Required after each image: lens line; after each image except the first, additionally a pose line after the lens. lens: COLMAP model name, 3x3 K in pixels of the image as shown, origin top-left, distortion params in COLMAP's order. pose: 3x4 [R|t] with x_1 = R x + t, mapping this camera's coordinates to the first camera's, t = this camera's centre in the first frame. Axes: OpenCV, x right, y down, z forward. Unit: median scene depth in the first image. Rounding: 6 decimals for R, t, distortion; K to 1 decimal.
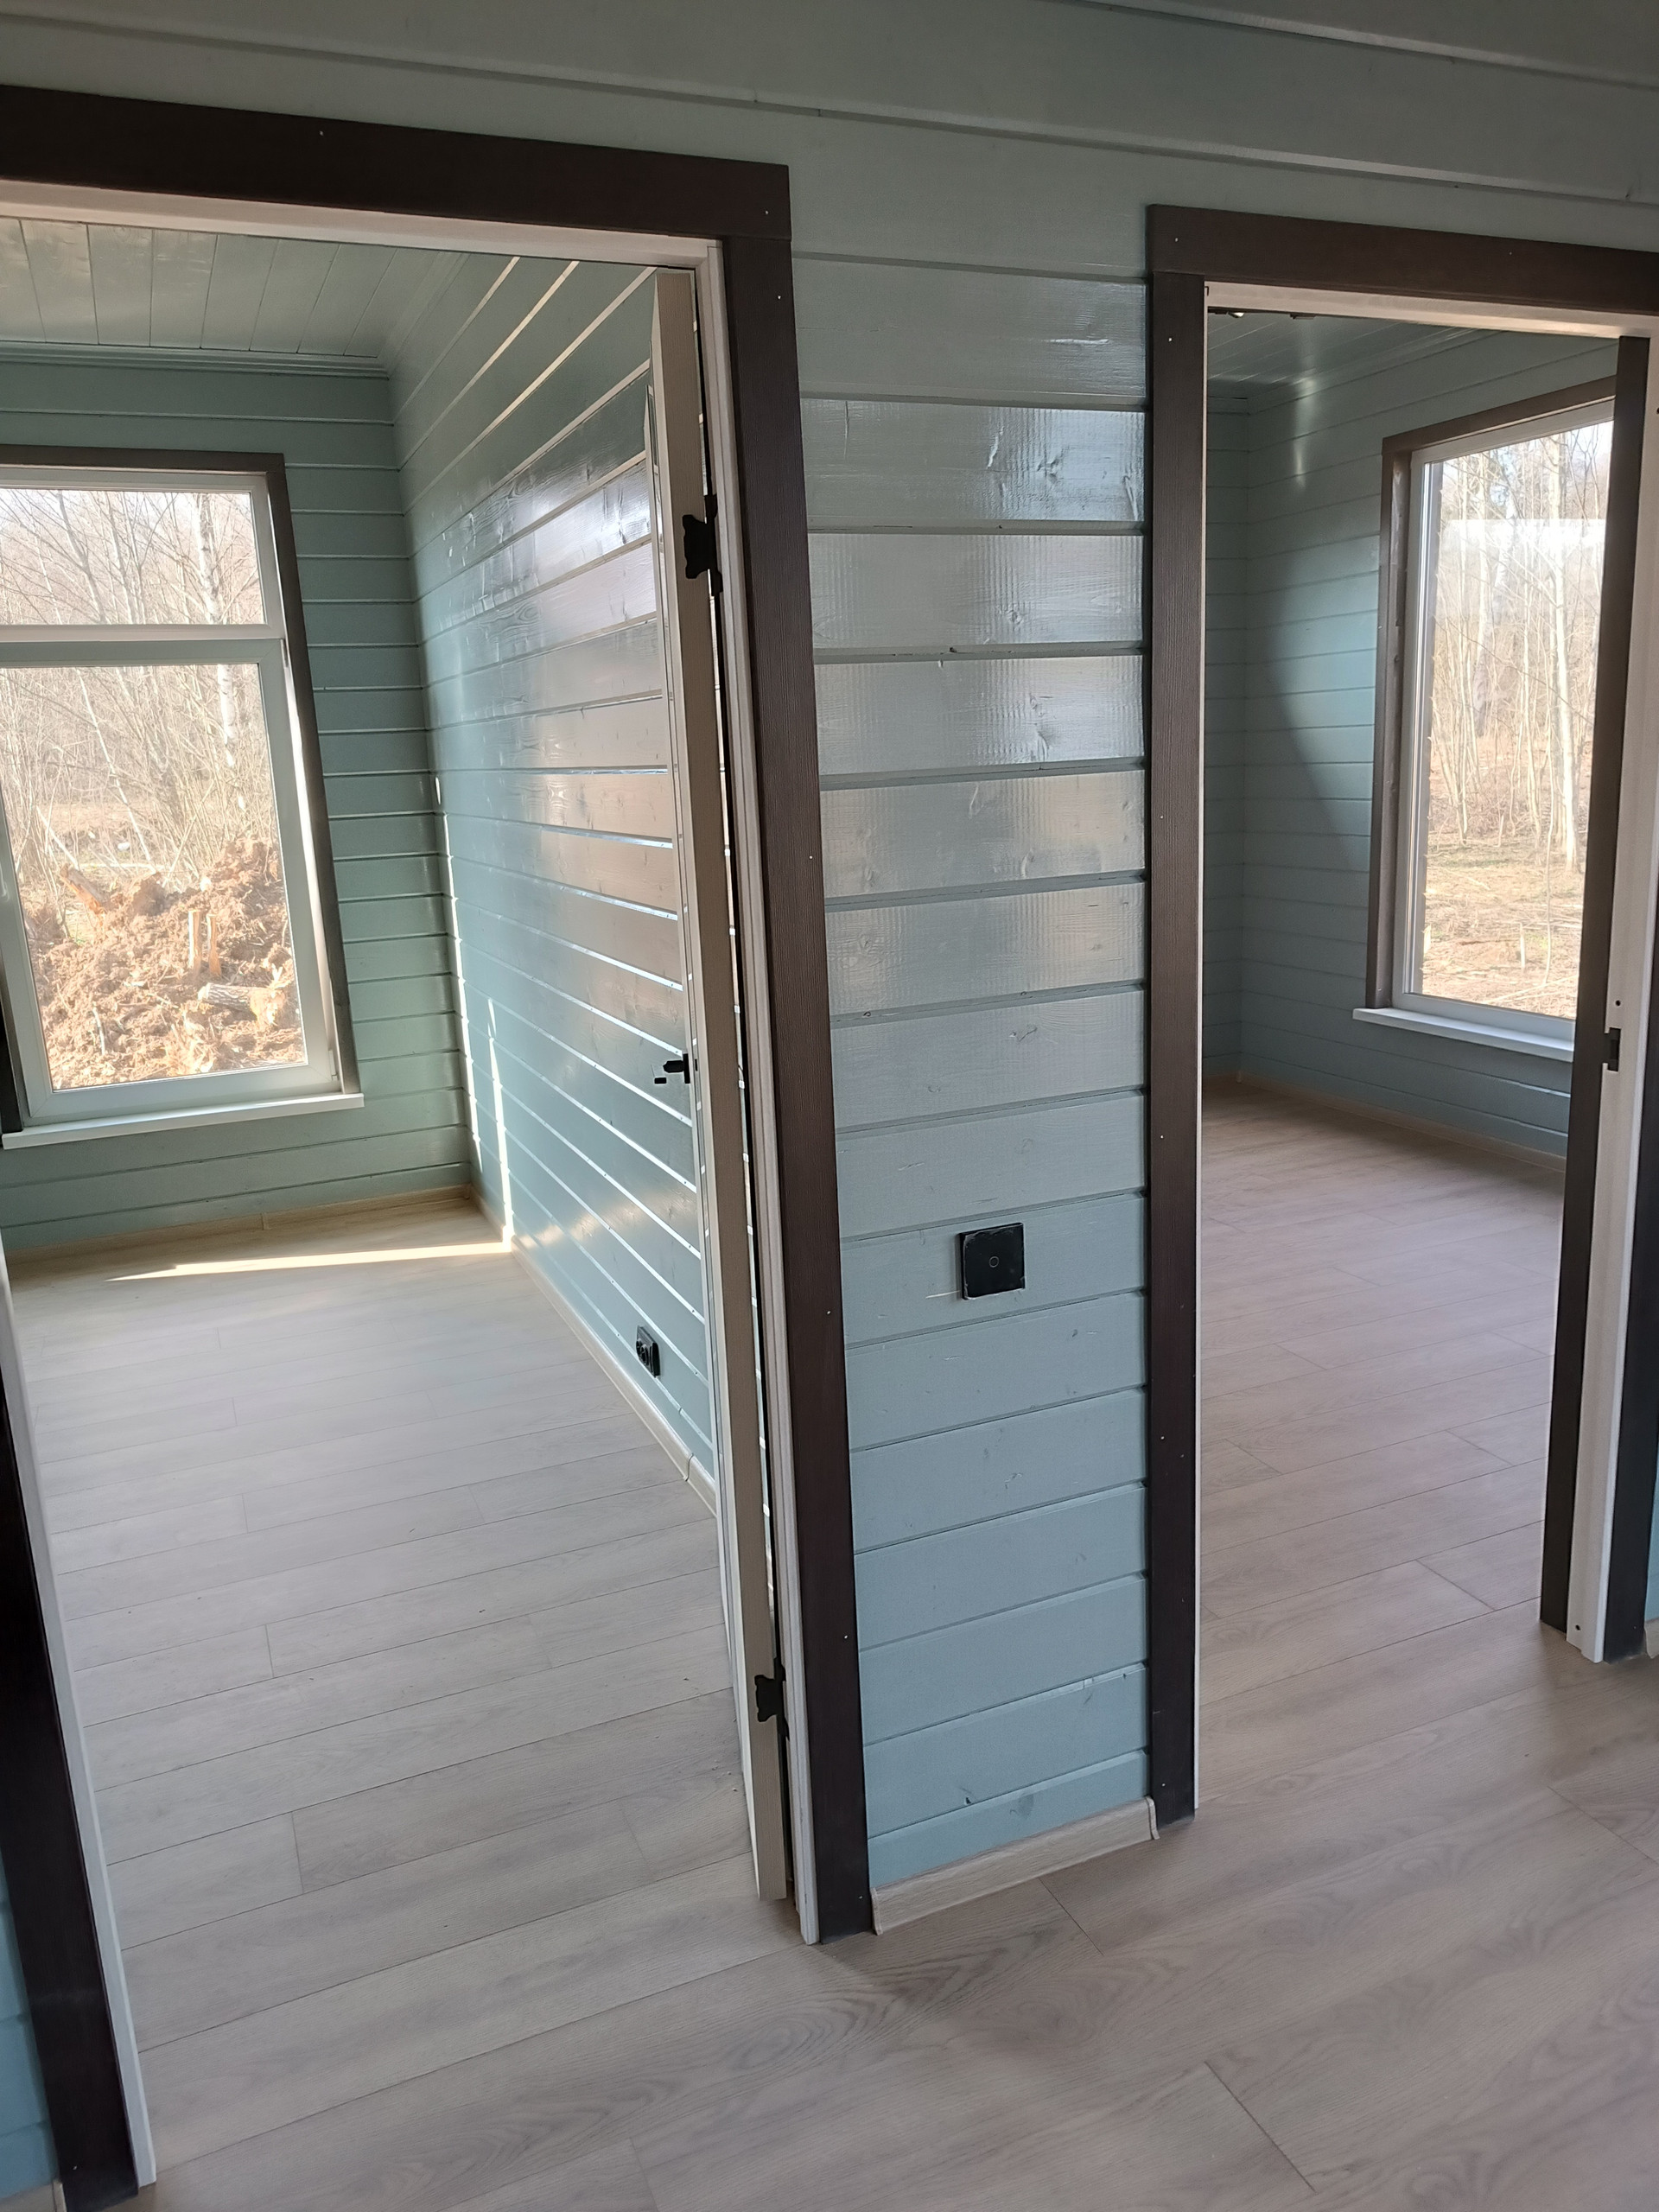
lens RADIAL K [[1588.6, 0, 836.5], [0, 1588.6, 1108.9], [0, 0, 1]] dist [0.033318, -0.021682]
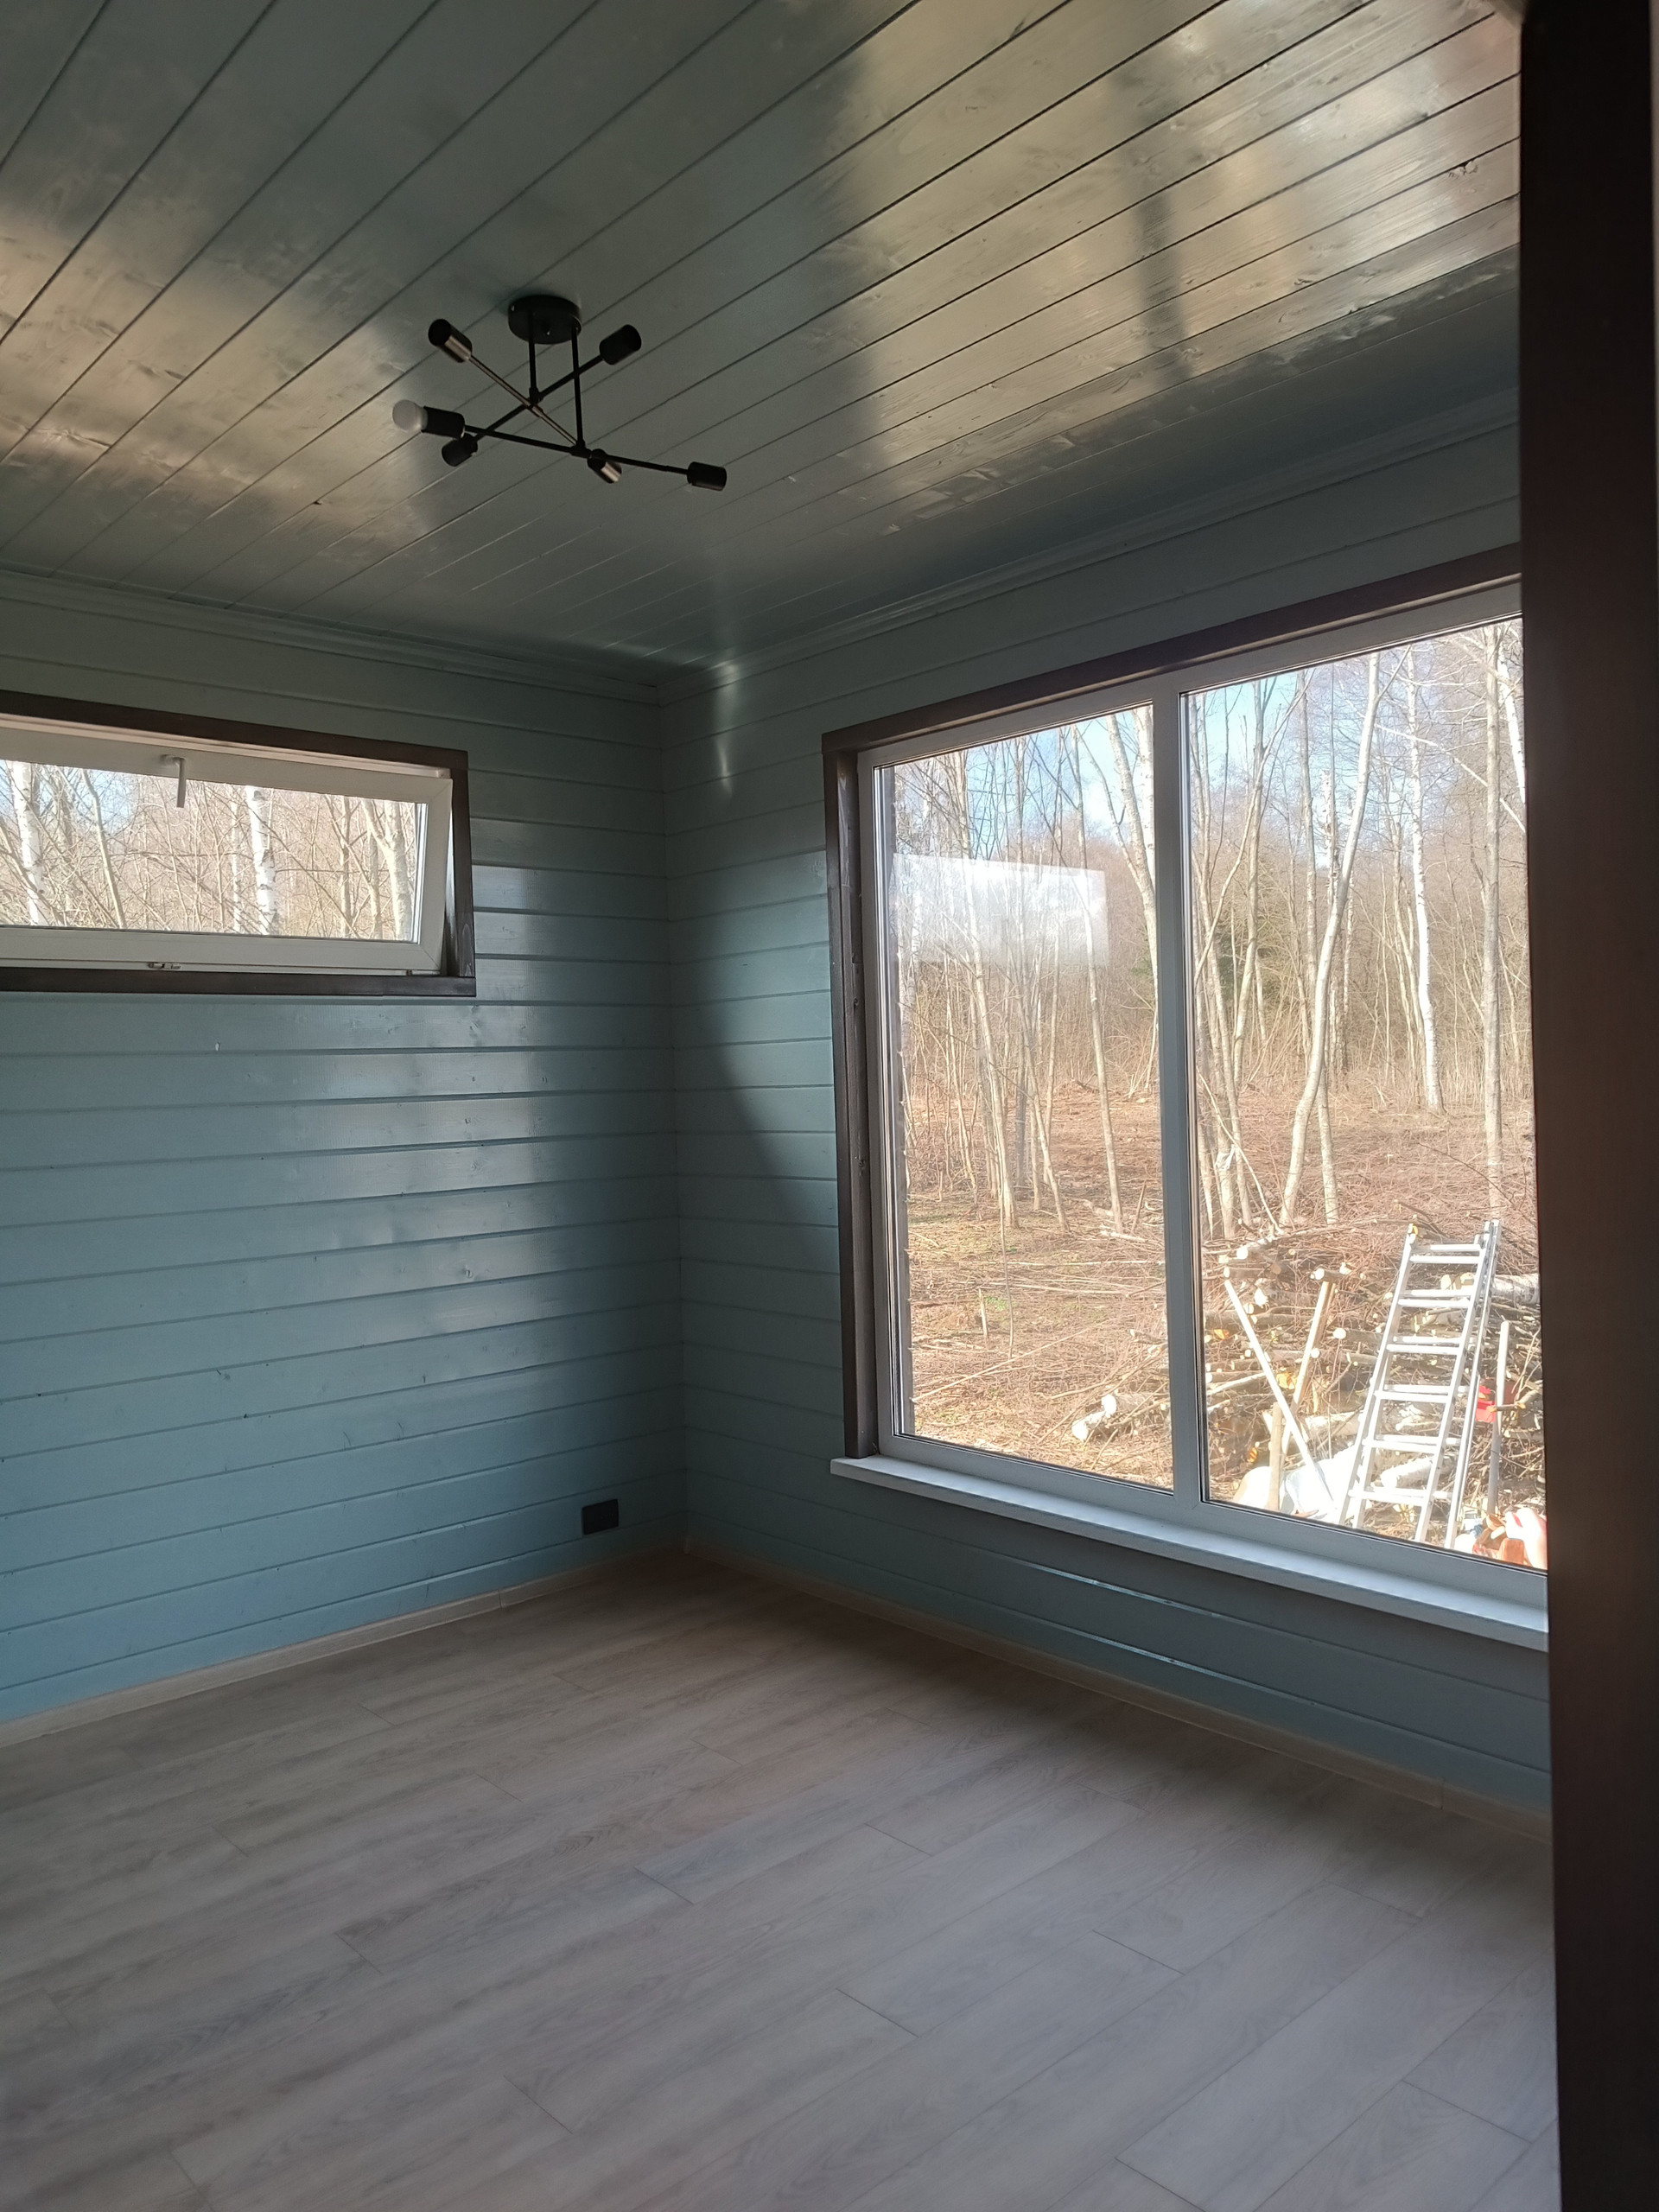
lens RADIAL K [[1588.6, 0, 836.5], [0, 1588.6, 1108.9], [0, 0, 1]] dist [0.033318, -0.021682]
pose [[0.945726, 0.010441, 0.324796, 0.090370], [0.059609, 0.976951, -0.204974, -0.072341], [-0.319450, 0.213210, 0.923306, 0.298921]]
